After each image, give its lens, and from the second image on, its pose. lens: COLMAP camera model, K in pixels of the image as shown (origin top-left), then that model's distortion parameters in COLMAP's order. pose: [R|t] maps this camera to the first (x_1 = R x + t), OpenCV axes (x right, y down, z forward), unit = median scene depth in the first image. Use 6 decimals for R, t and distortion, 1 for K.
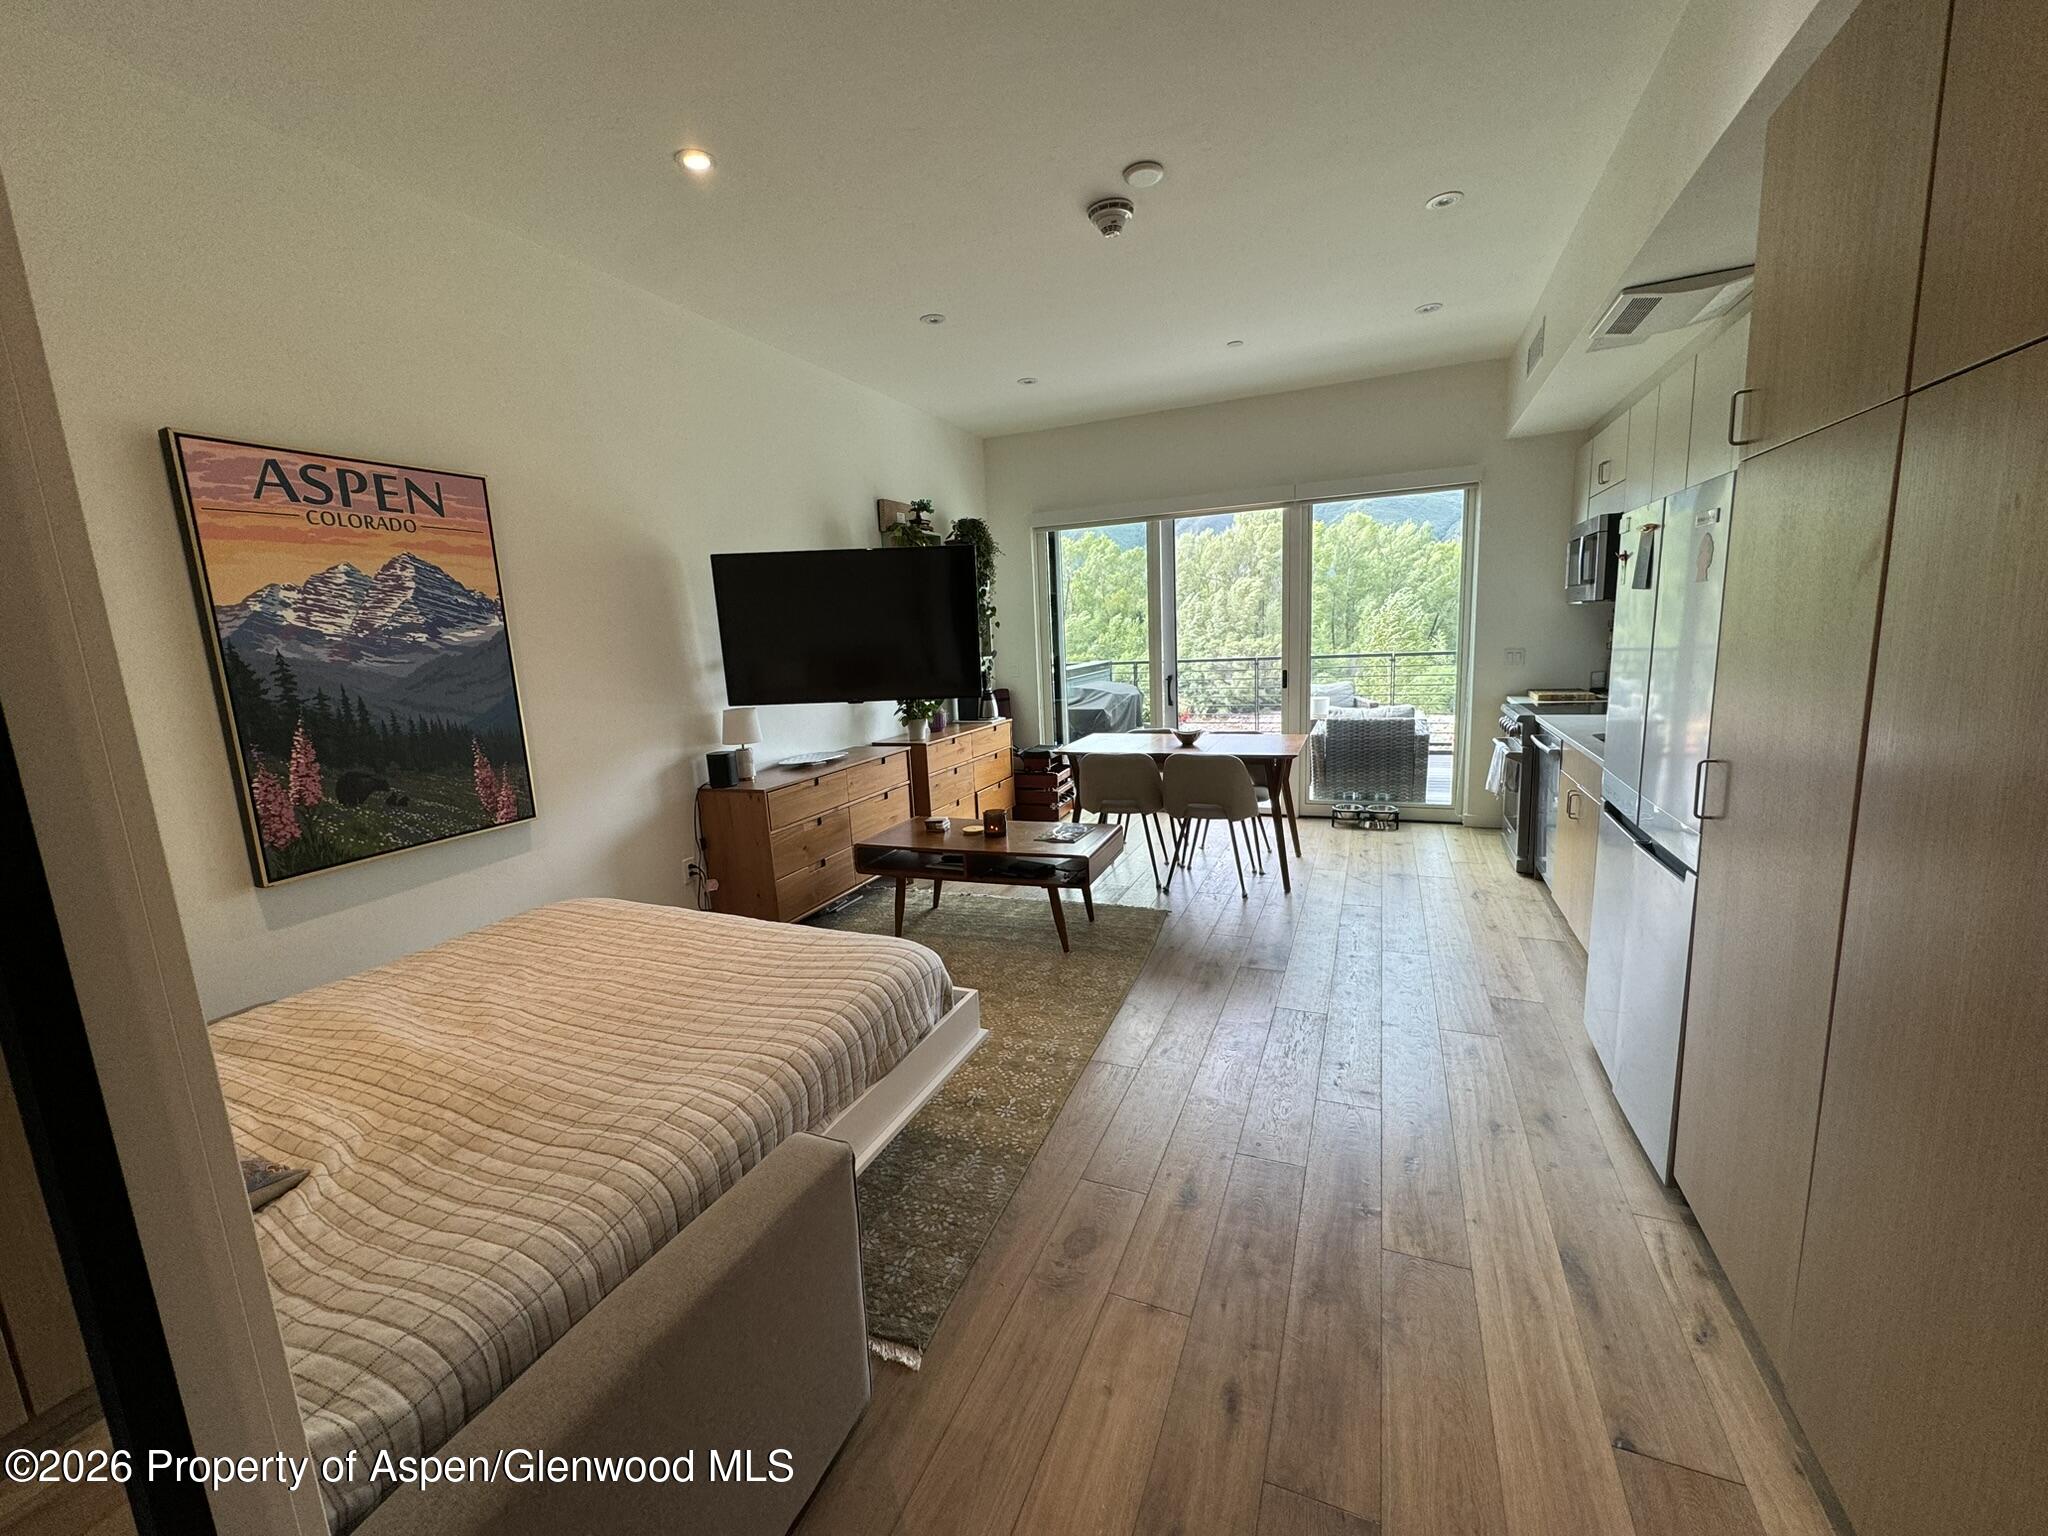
lens RADIAL K [[814.9, 0, 1020.5], [0, 814.9, 768.7], [0, 0, 1]] dist [-0.001615, 0.000368]
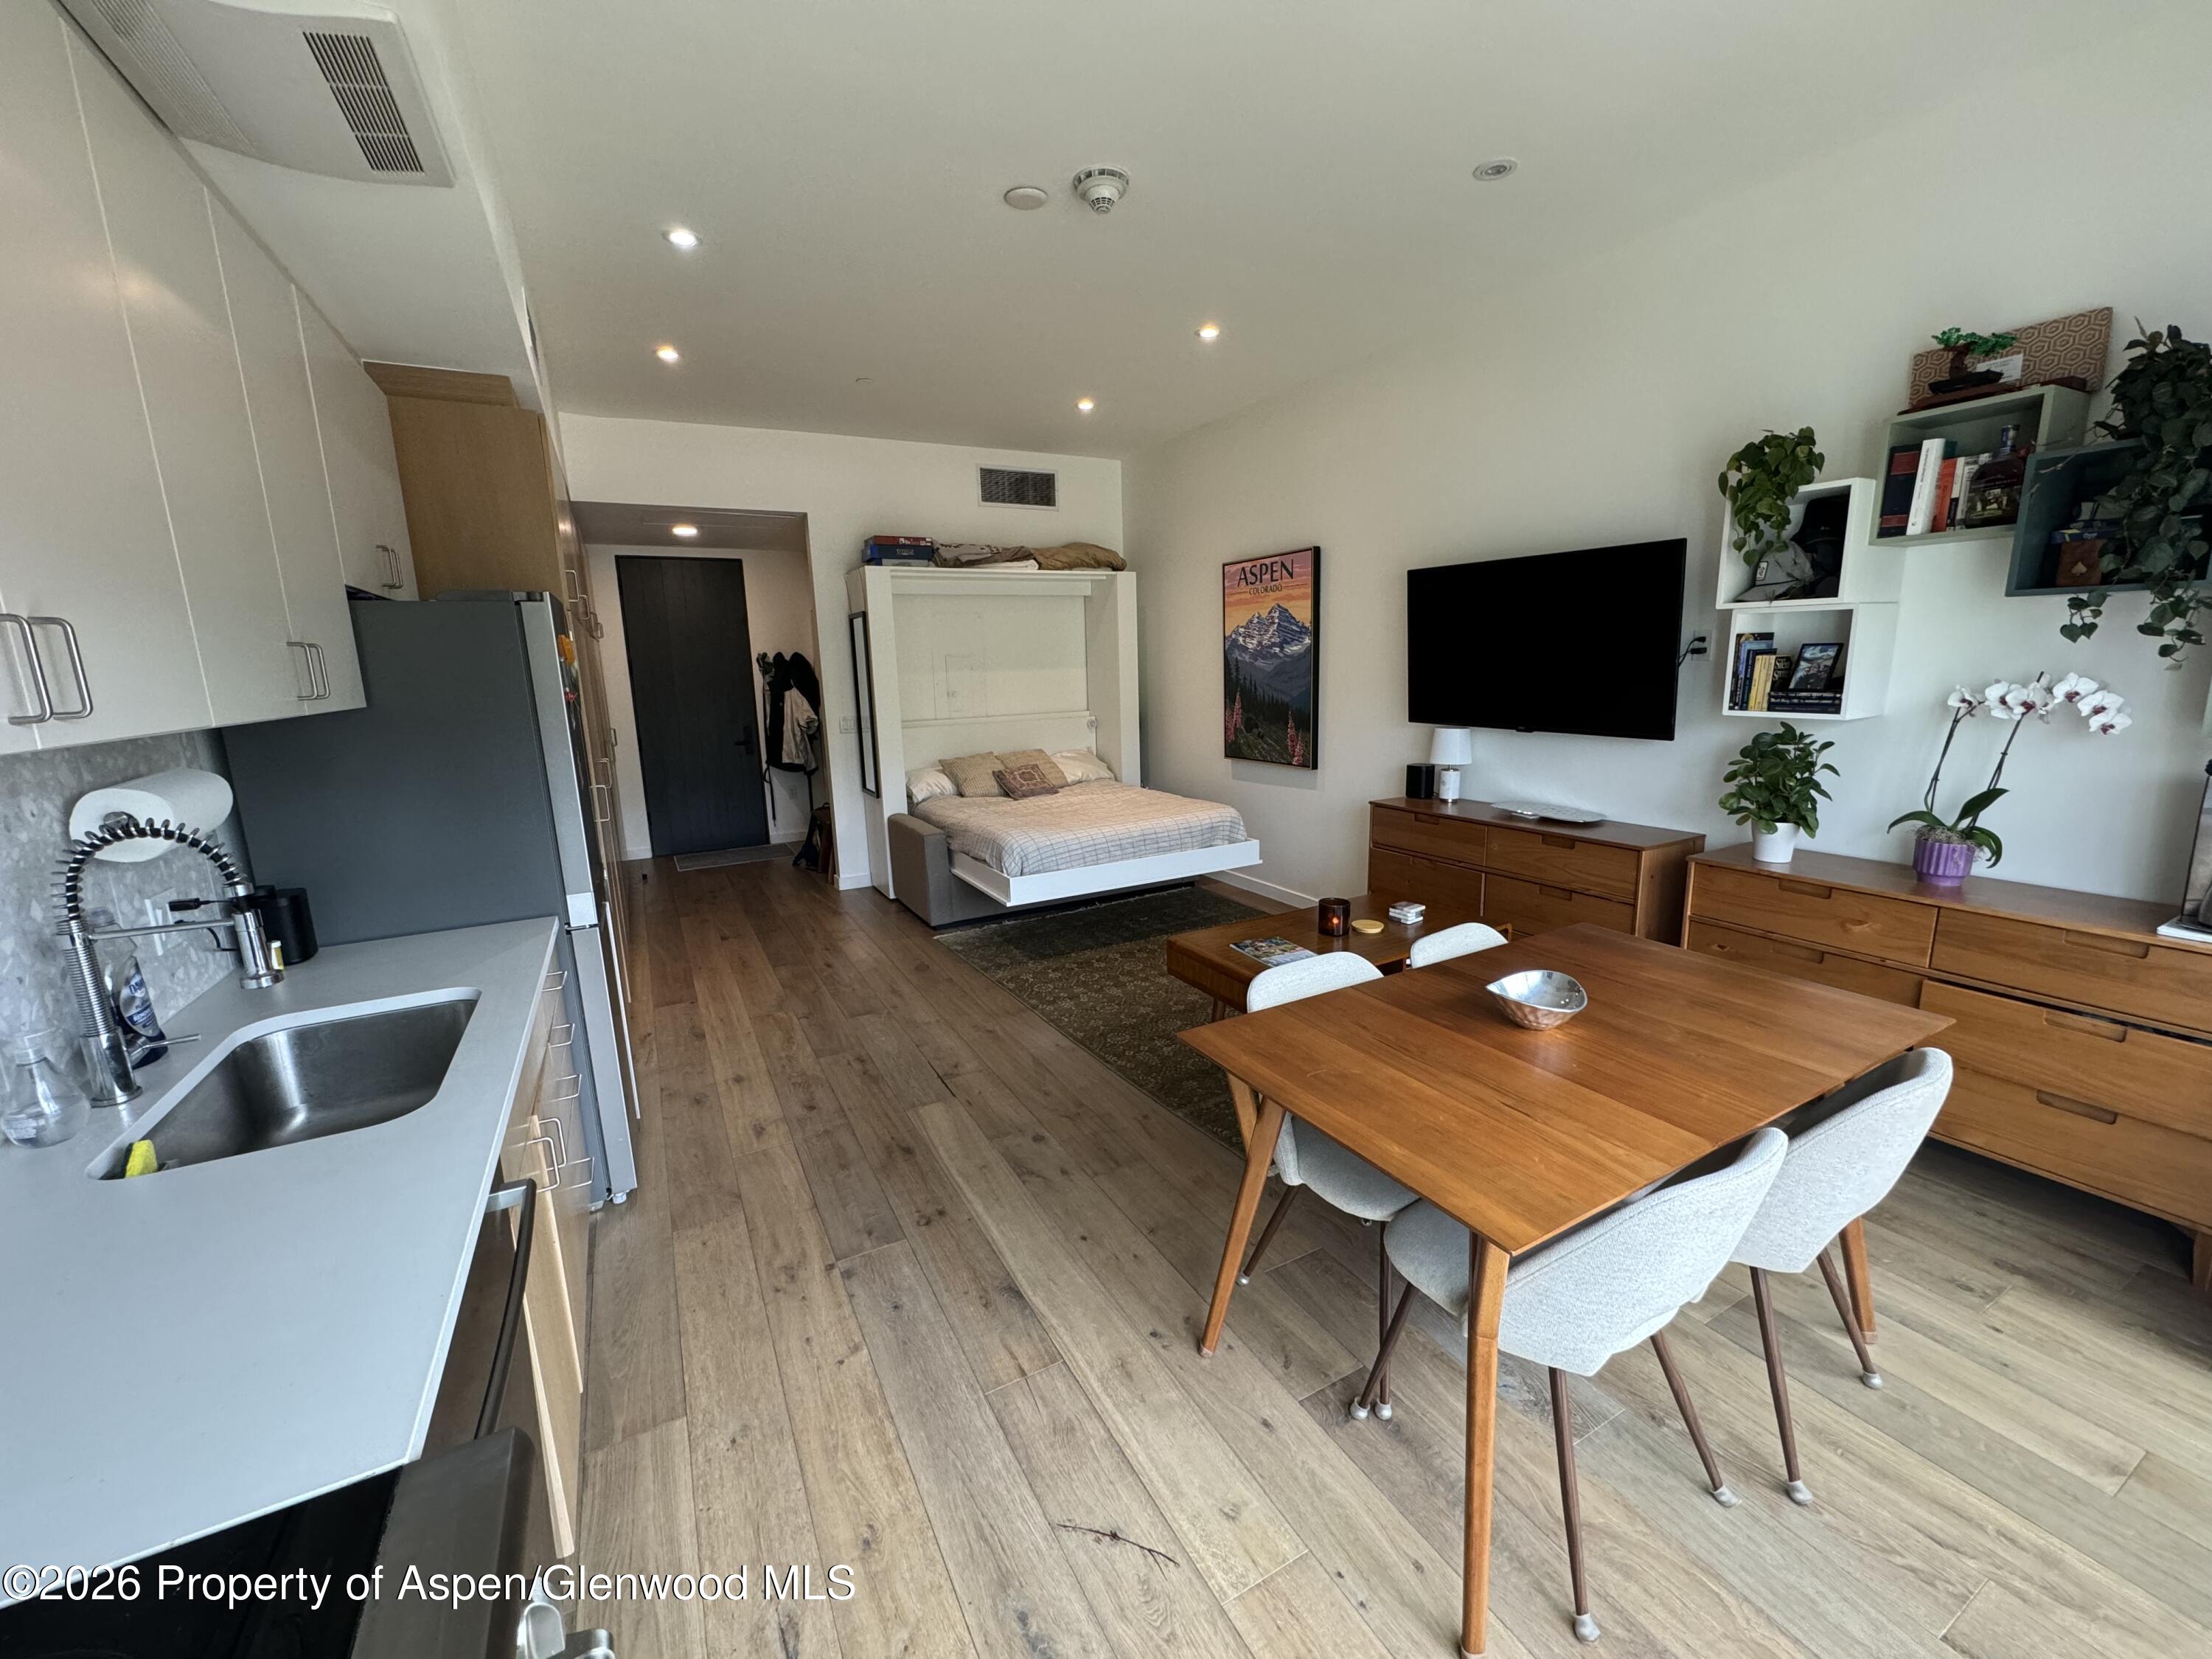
lens RADIAL K [[880.1, 0, 1102.3], [0, 880.1, 830.2], [0, 0, 1]] dist [-0.001615, 0.000368]
pose [[-0.619103, 0.215008, -0.755303, 0.734623], [-0.072711, 0.941965, 0.327743, -0.274076], [0.781937, 0.257826, -0.567539, 1.319748]]
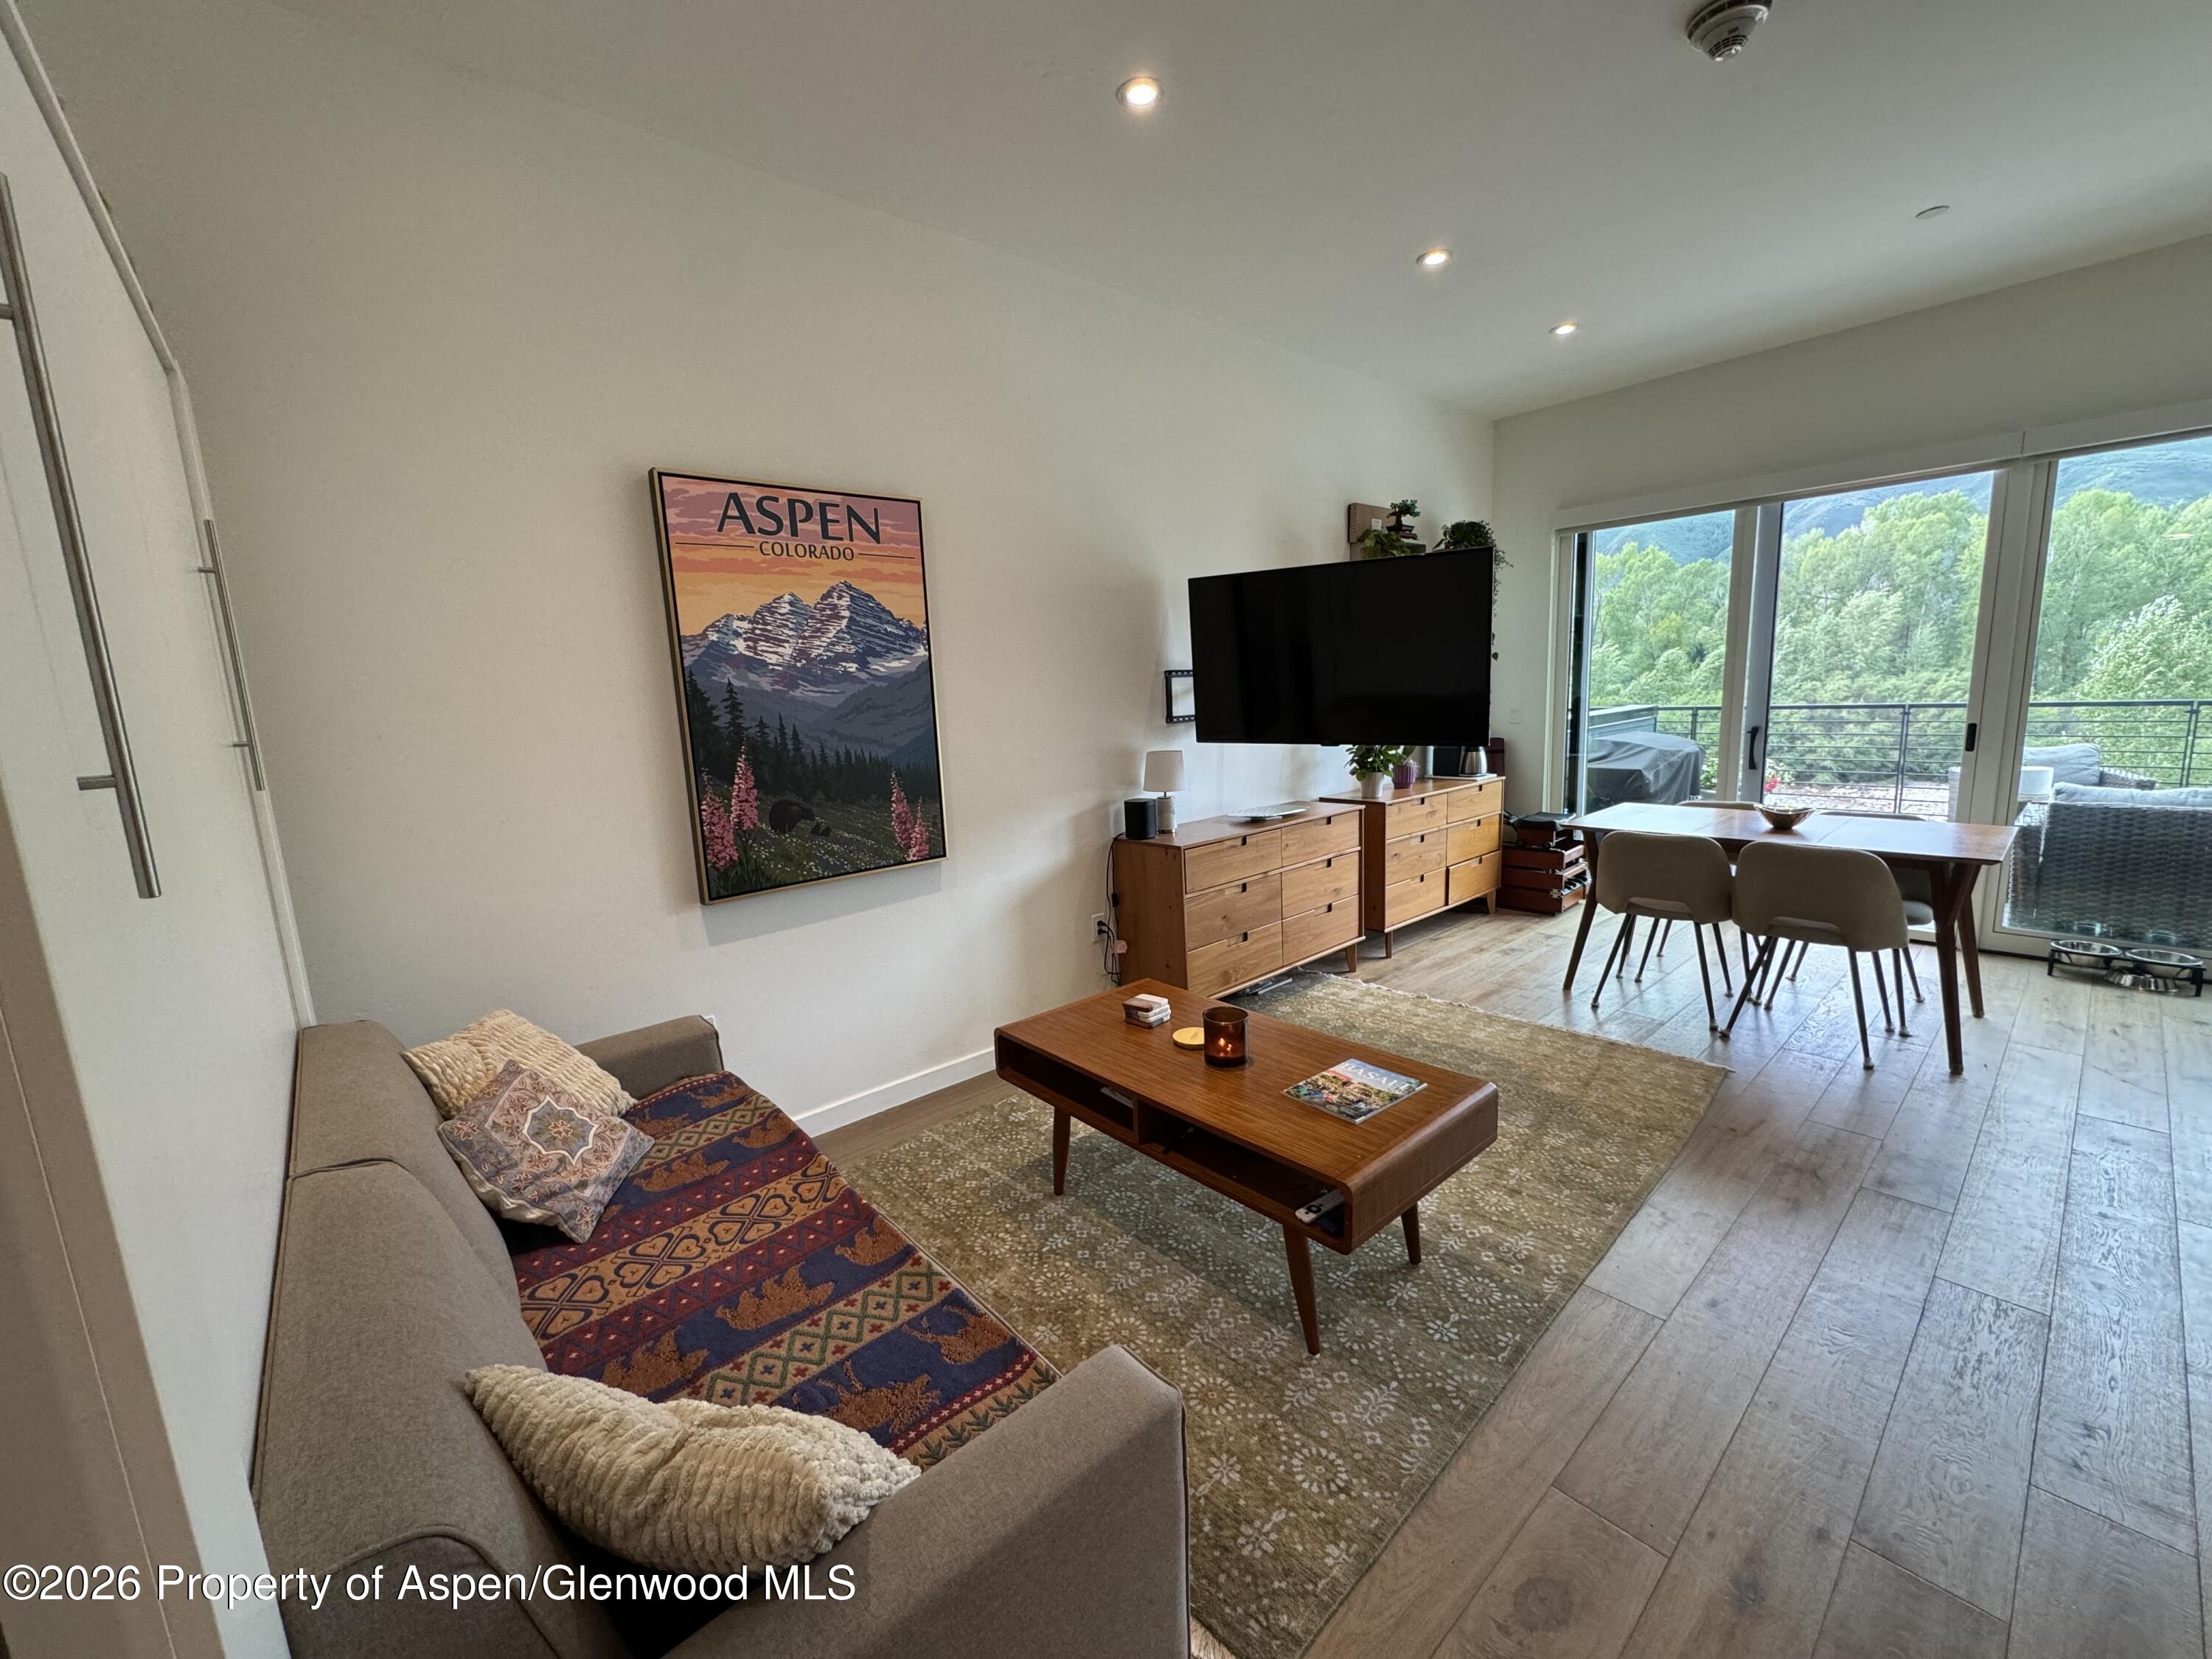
lens RADIAL K [[880.1, 0, 1102.3], [0, 880.1, 830.2], [0, 0, 1]] dist [-0.001615, 0.000368]
pose [[0.902501, 0.077229, -0.423707, 0.003515], [-0.071232, 0.997009, 0.030001, -0.012371], [0.424757, 0.003106, 0.905302, 0.113647]]
